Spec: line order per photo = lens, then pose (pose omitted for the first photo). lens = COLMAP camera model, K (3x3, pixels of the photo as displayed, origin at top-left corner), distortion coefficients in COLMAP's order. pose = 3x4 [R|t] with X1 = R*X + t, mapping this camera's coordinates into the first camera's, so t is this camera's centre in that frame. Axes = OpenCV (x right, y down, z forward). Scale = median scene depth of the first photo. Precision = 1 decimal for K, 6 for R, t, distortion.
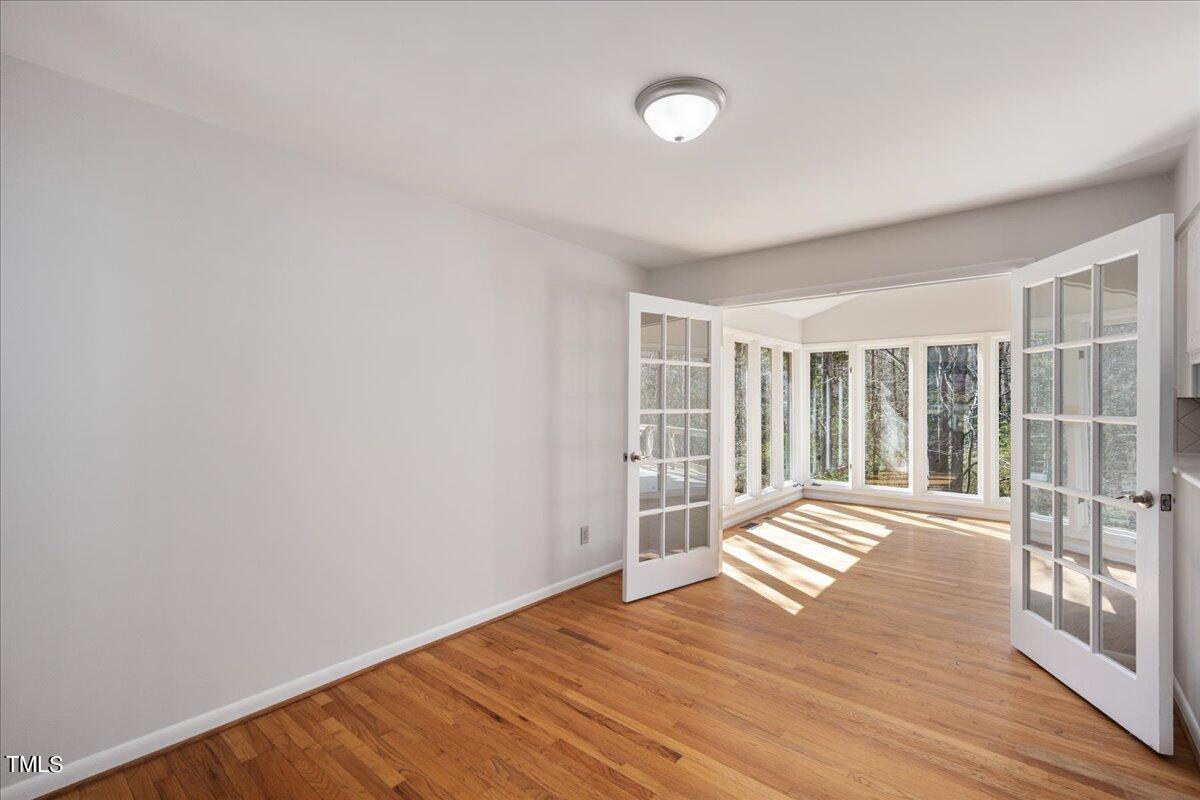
lens RADIAL K [[533.5, 0, 601.5], [0, 533.5, 399.1], [0, 0, 1]] dist [-0.000266, 0.000662]
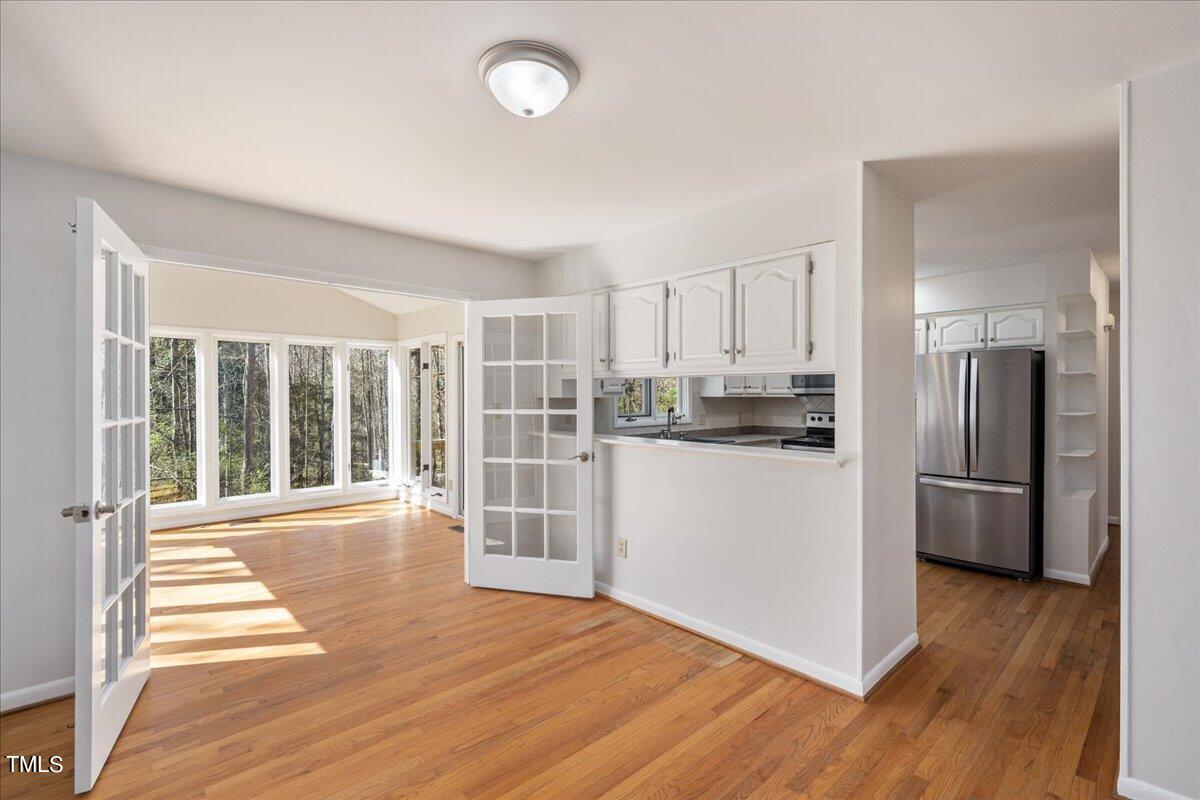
lens RADIAL K [[533.5, 0, 606.5], [0, 533.5, 404.3], [0, 0, 1]] dist [-0.000266, 0.000662]
pose [[0.125856, -0.019262, 0.991862, -0.334847], [0.004520, 0.999812, 0.018843, -0.007068], [-0.992038, 0.002111, 0.125919, 0.351589]]
